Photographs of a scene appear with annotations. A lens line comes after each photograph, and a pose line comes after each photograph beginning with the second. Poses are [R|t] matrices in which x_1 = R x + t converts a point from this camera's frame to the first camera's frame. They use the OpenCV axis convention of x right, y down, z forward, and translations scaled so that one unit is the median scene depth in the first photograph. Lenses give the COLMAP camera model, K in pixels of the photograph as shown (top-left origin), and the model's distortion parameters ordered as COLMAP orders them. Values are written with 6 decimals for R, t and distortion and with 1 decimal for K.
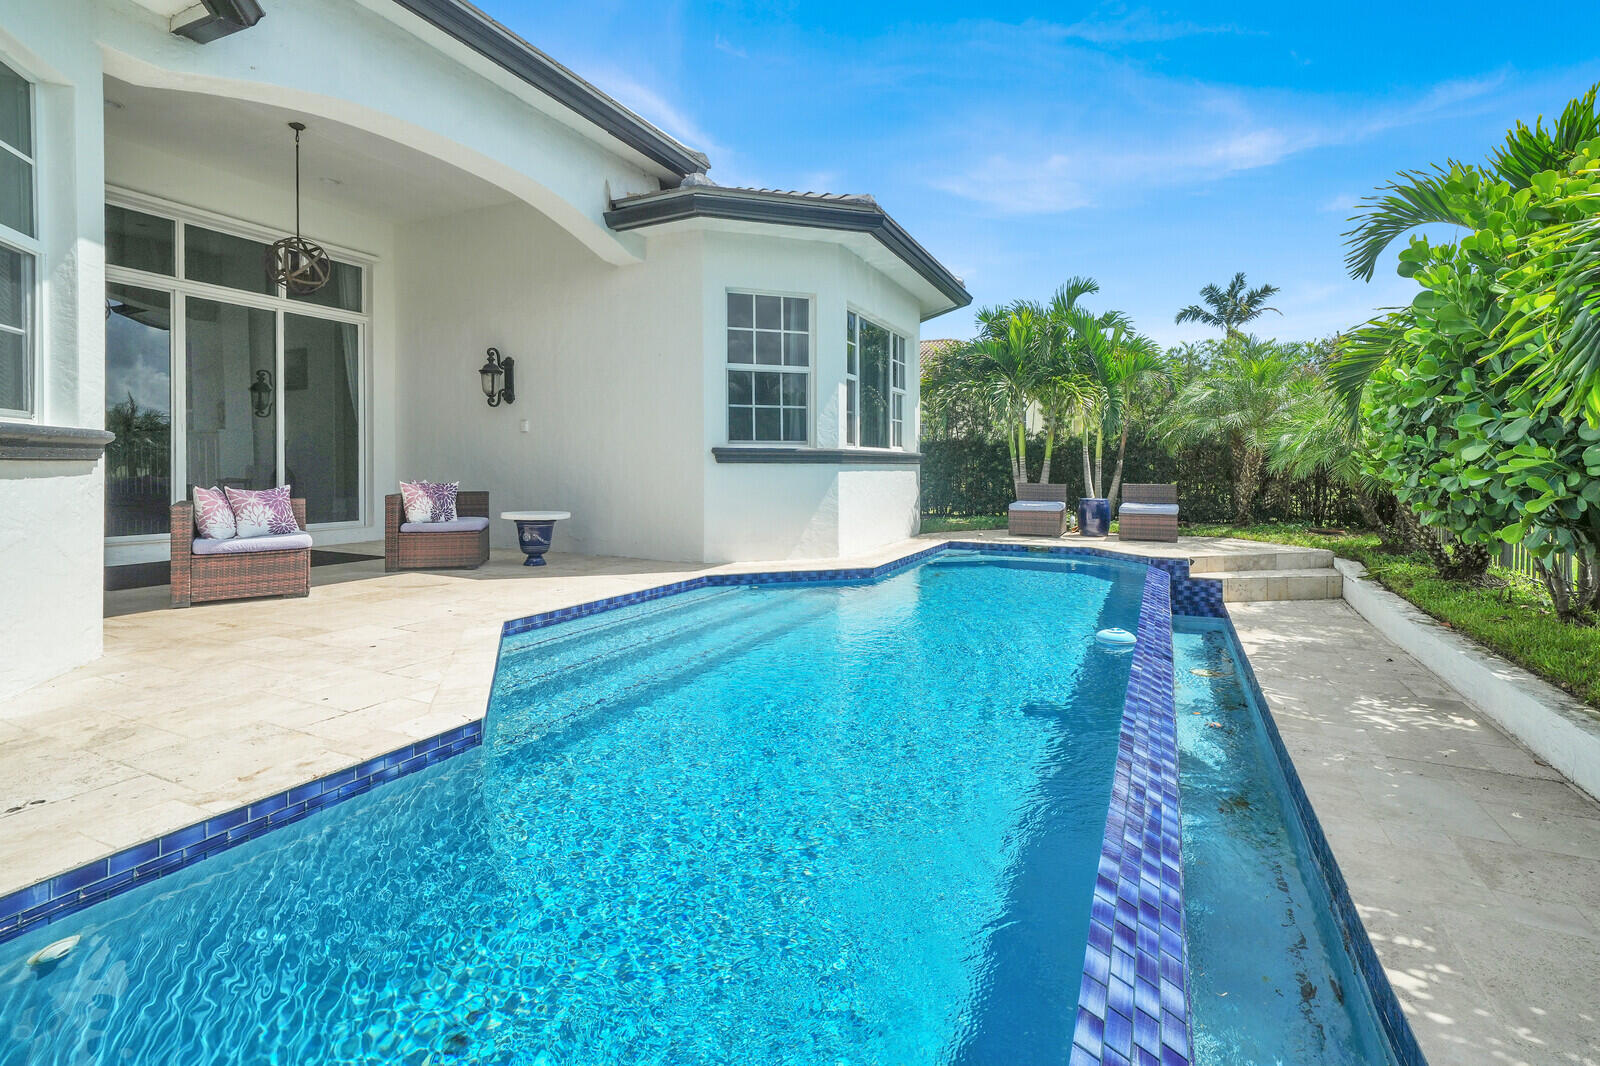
lens RADIAL K [[736.4, 0, 776.3], [0, 736.4, 459.8], [0, 0, 1]] dist [0.001188, 0.000404]
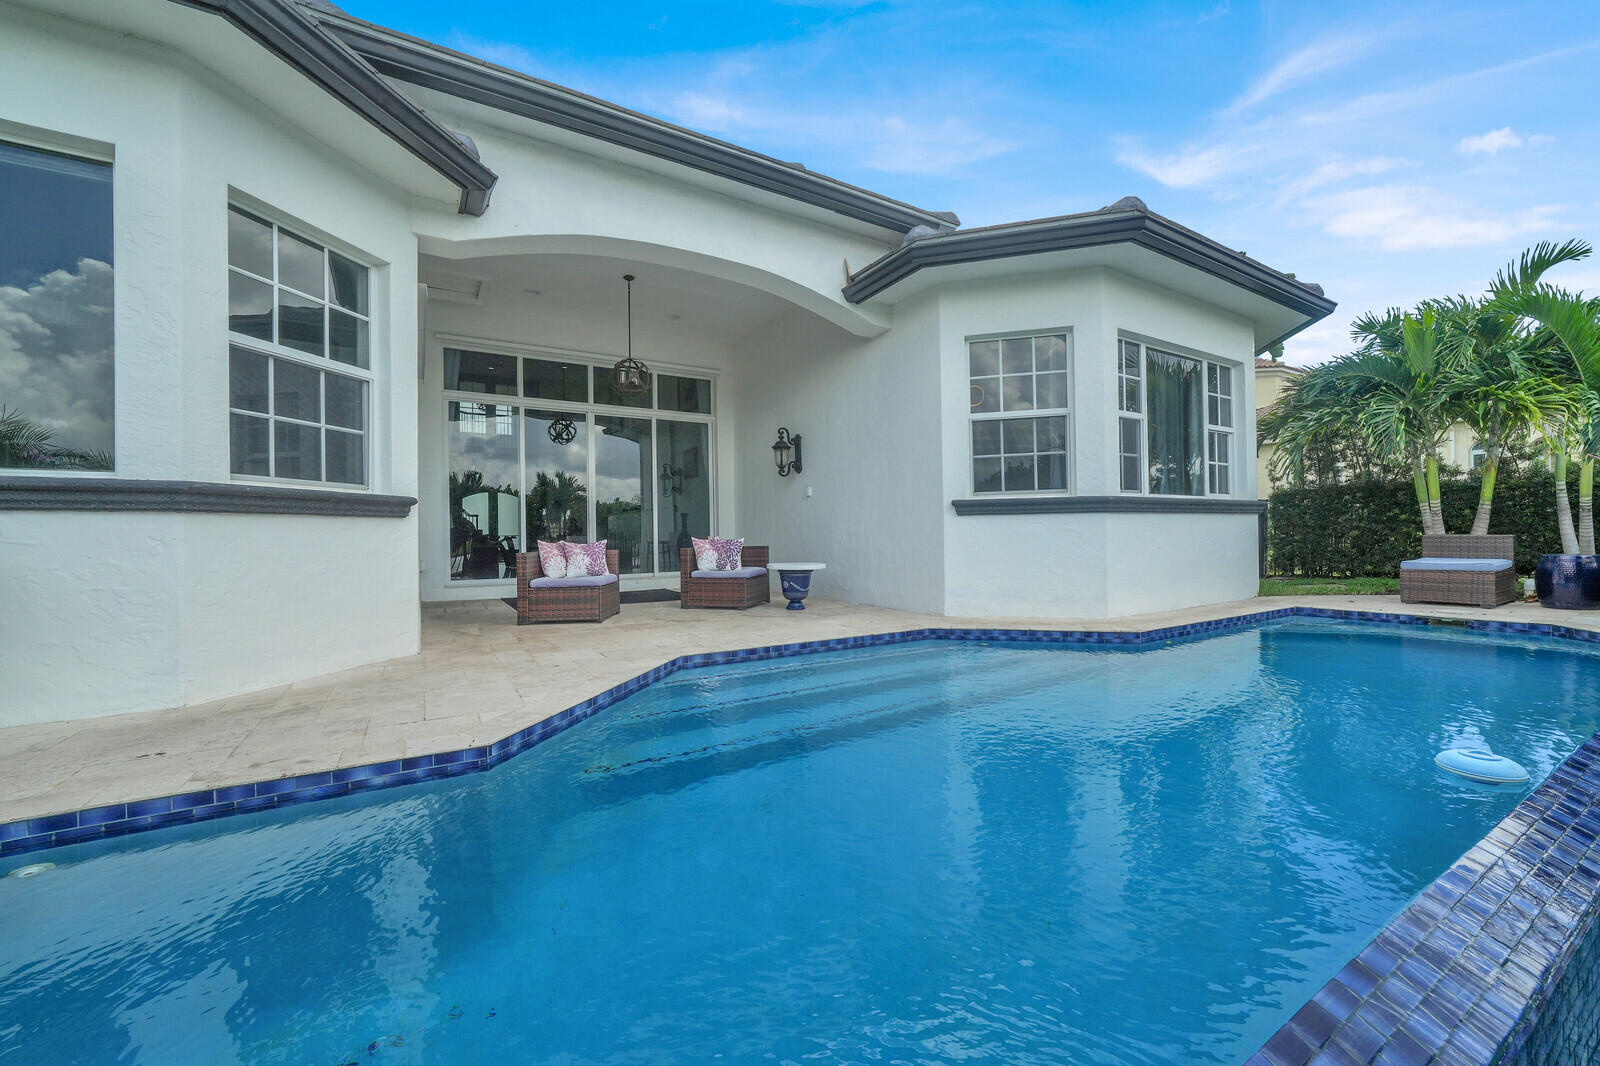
lens RADIAL K [[592.0, 0, 800.0], [0, 592.0, 533.0], [0, 0, 1]] dist [-0.012567, -0.000108]
pose [[0.839053, -0.021353, -0.543631, 0.169135], [0.022875, 0.999730, -0.003962, 0.025969], [0.543569, -0.009111, 0.839315, 0.217571]]
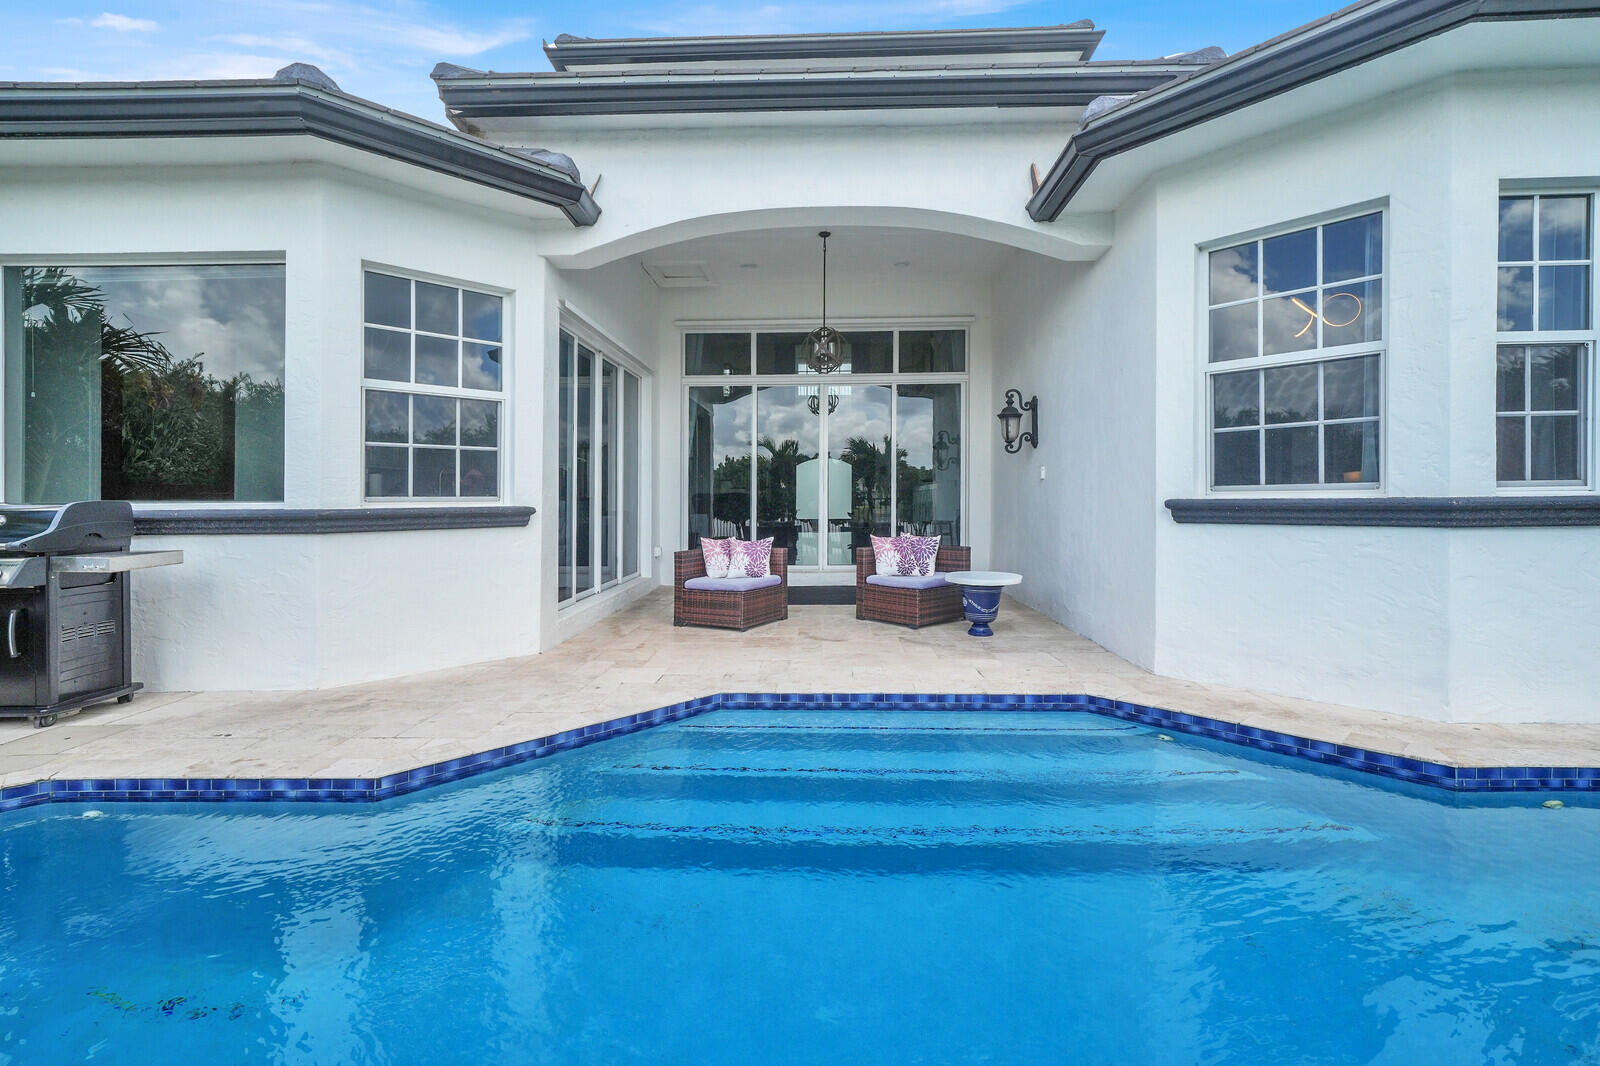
lens RADIAL K [[709.3, 0, 871.9], [0, 709.3, 489.8], [0, 0, 1]] dist [-0.000264, 0.000098]
pose [[0.438944, -0.015495, -0.898381, 0.353289], [0.018390, 0.999797, -0.008259, -0.023644], [0.898326, -0.012896, 0.439140, 0.480802]]
